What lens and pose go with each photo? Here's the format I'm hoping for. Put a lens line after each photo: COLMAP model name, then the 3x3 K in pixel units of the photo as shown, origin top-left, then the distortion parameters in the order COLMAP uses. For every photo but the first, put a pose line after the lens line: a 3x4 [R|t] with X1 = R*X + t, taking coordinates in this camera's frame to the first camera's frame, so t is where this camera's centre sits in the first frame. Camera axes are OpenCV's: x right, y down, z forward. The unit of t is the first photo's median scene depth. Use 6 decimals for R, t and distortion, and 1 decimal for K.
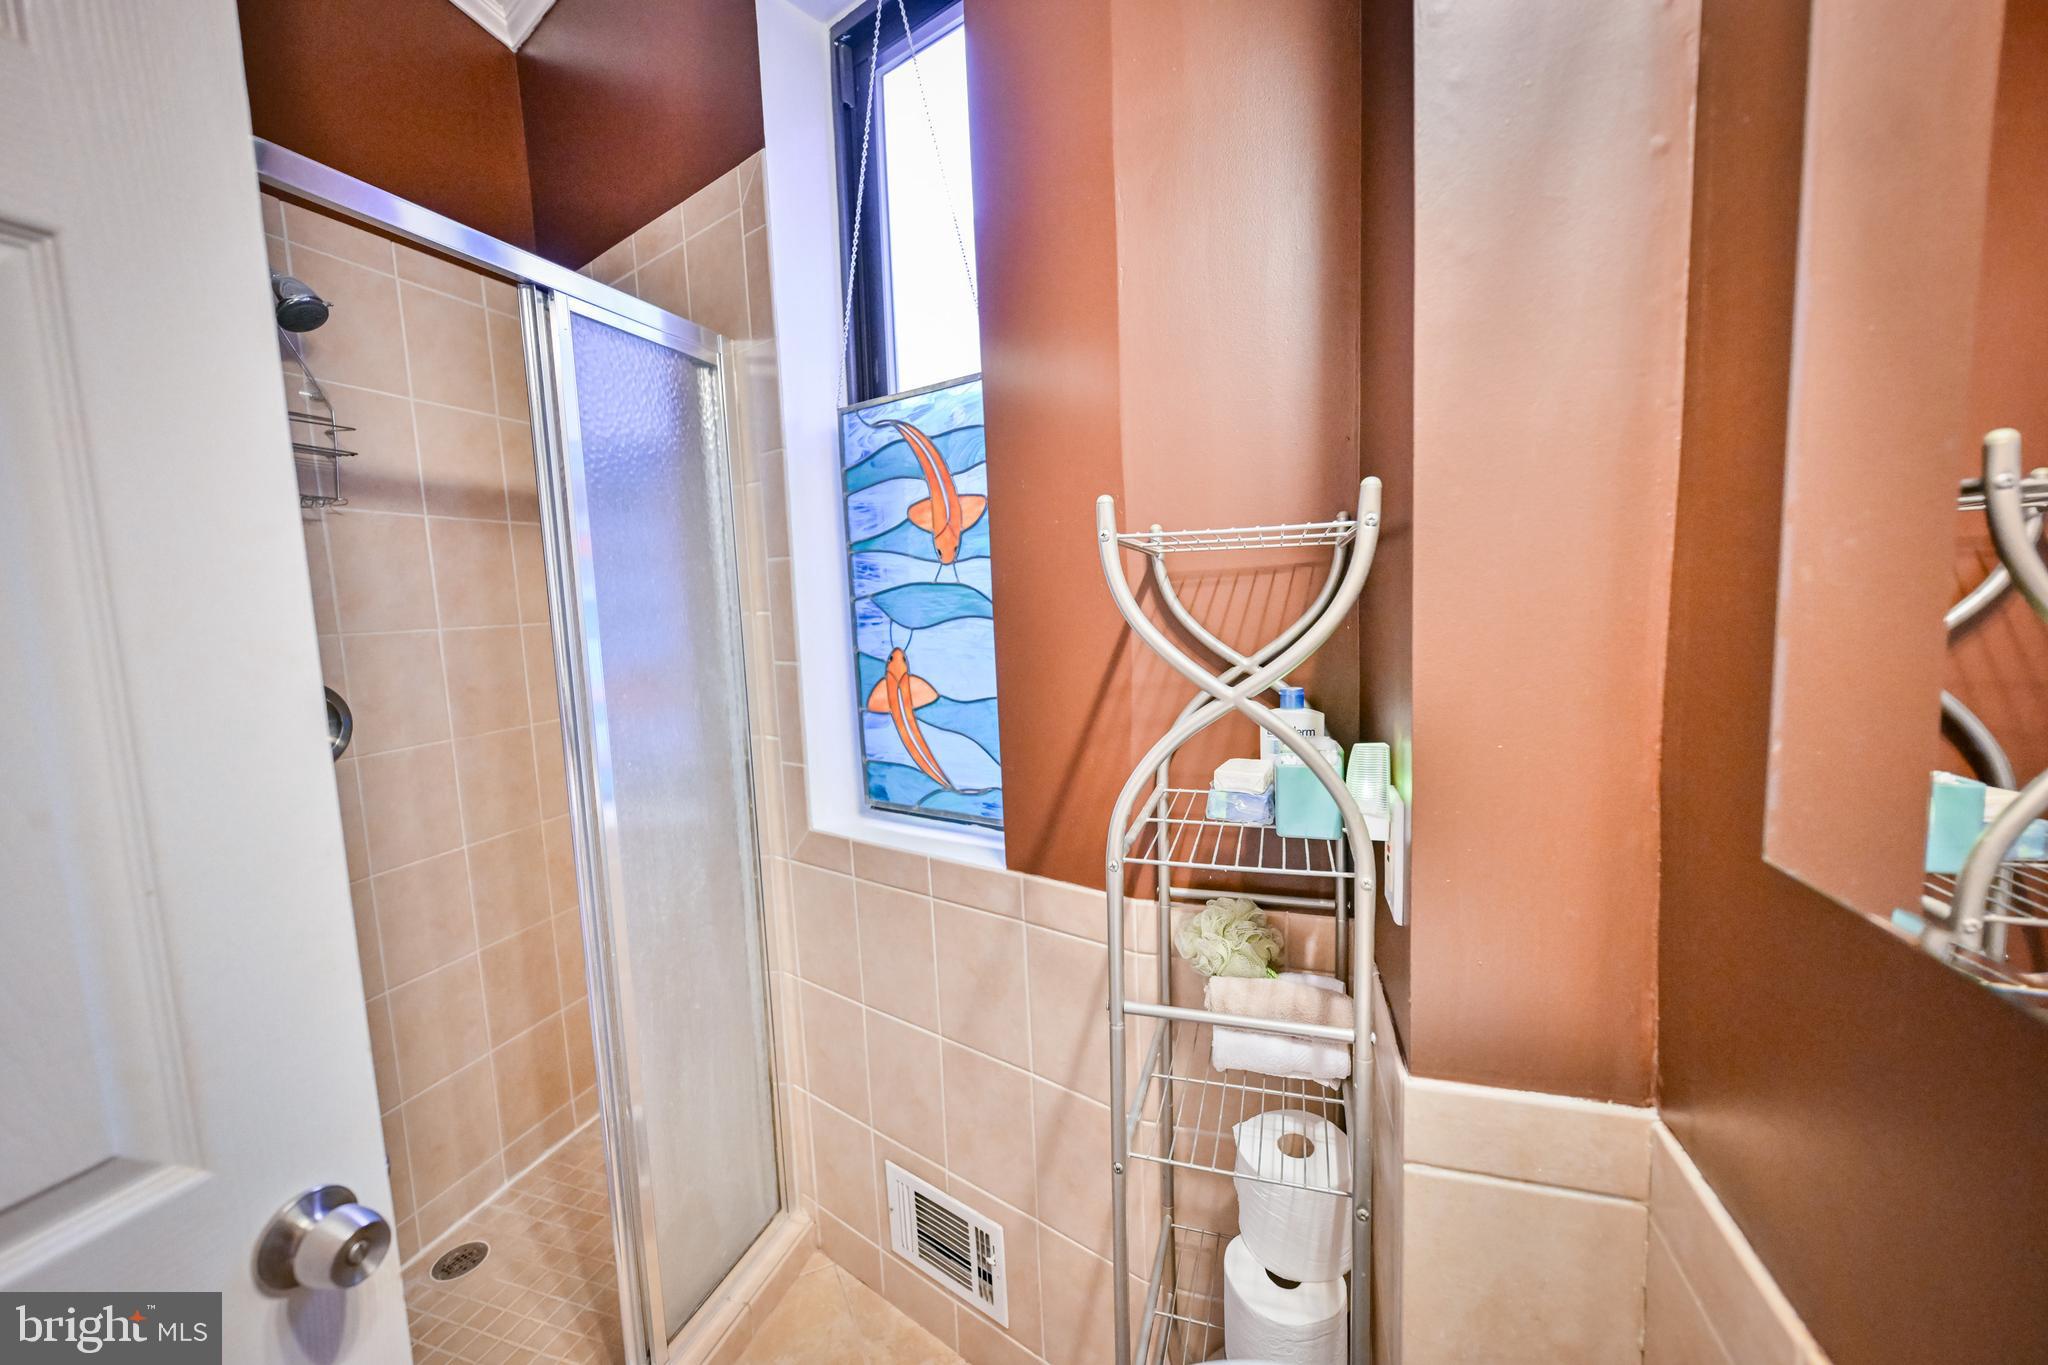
lens RADIAL K [[804.5, 0, 1025.5], [0, 804.5, 677.7], [0, 0, 1]] dist [-0.000840, -0.000239]
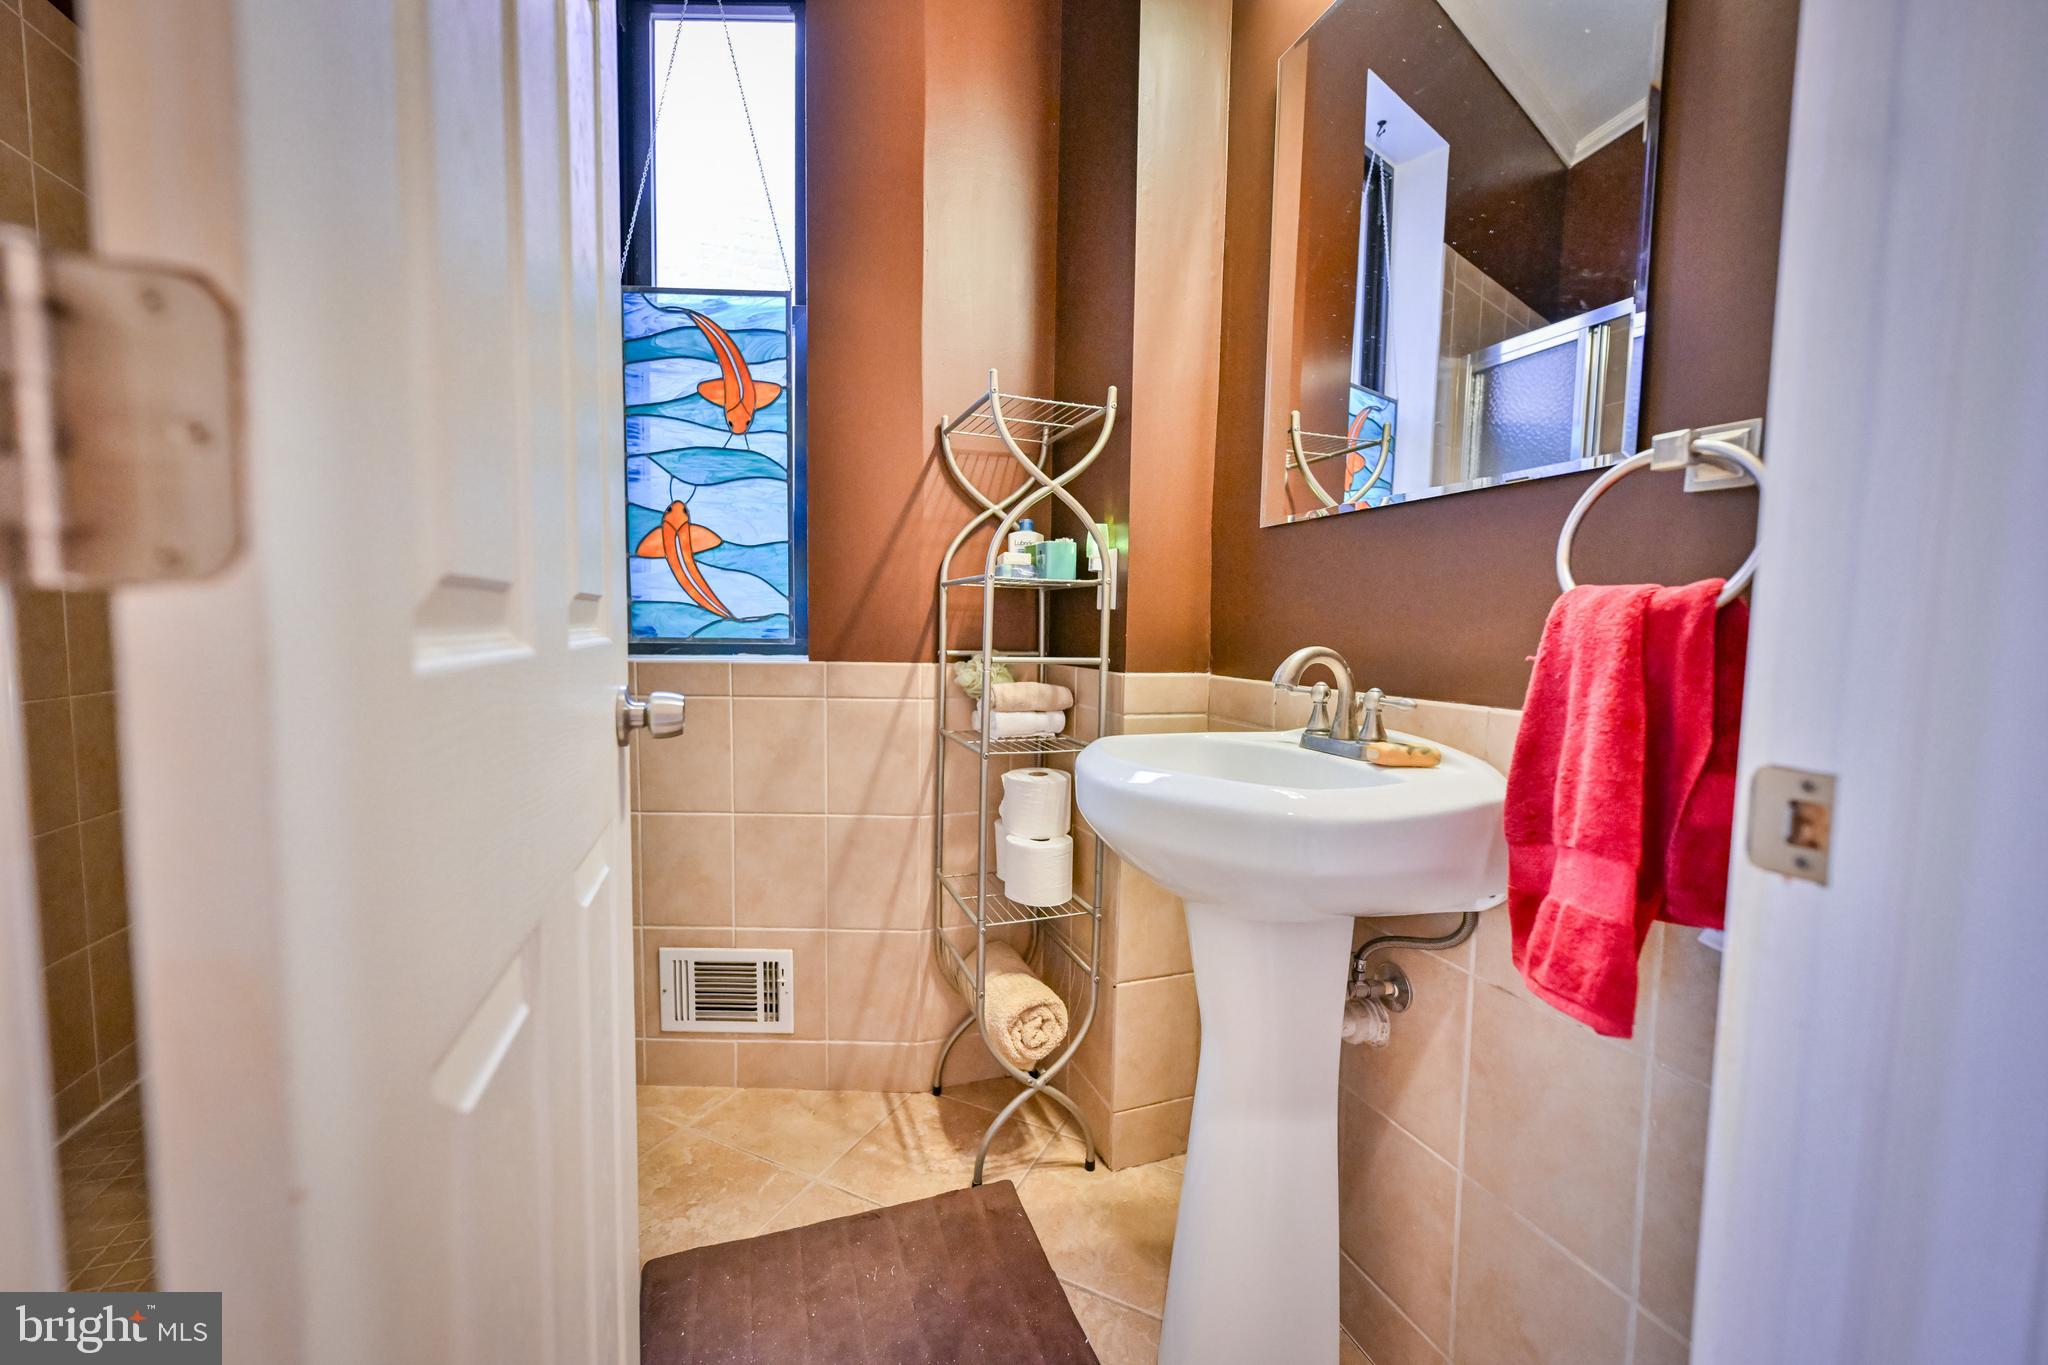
lens RADIAL K [[804.5, 0, 1021.8], [0, 804.5, 685.4], [0, 0, 1]] dist [-0.000840, -0.000239]
pose [[0.785273, 0.009401, 0.619079, -0.523728], [0.013773, 0.999372, -0.032646, 0.297650], [-0.618997, 0.034163, 0.784650, -0.244169]]
